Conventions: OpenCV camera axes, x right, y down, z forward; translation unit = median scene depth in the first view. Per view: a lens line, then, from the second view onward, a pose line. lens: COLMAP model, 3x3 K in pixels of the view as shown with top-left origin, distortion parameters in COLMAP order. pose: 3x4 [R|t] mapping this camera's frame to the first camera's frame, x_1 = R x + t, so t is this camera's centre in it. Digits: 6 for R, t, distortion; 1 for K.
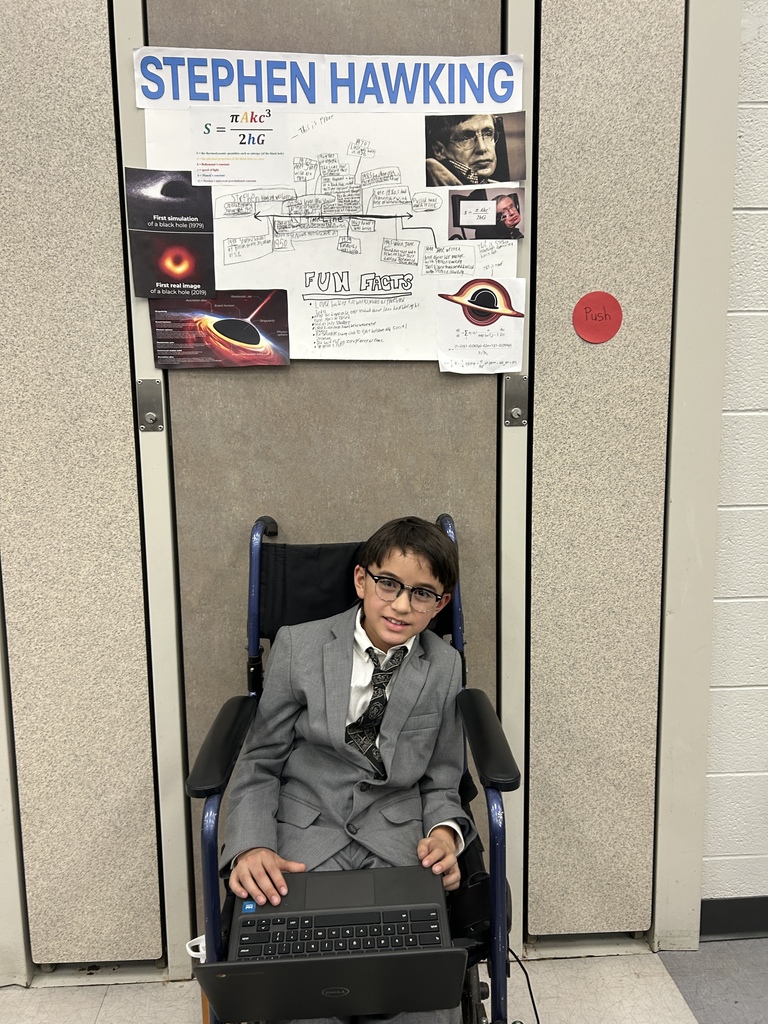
lens RADIAL K [[770.4, 0, 390.9], [0, 770.4, 508.4], [0, 0, 1]] dist [0.015964, -0.010584]
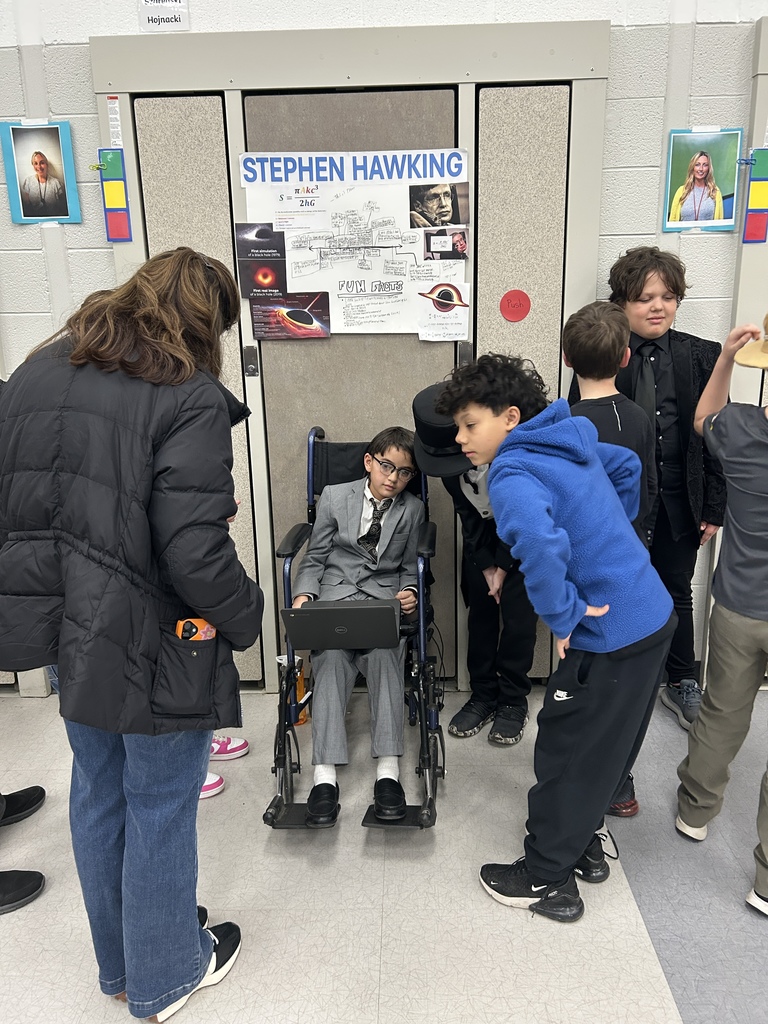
lens RADIAL K [[770.4, 0, 384.9], [0, 770.4, 519.9], [0, 0, 1]] dist [0.015964, -0.010584]
pose [[0.995545, 0.016373, -0.092853, 0.157582], [-0.003933, 0.991160, 0.132611, -0.012123], [0.094204, -0.131655, 0.986809, -0.744896]]
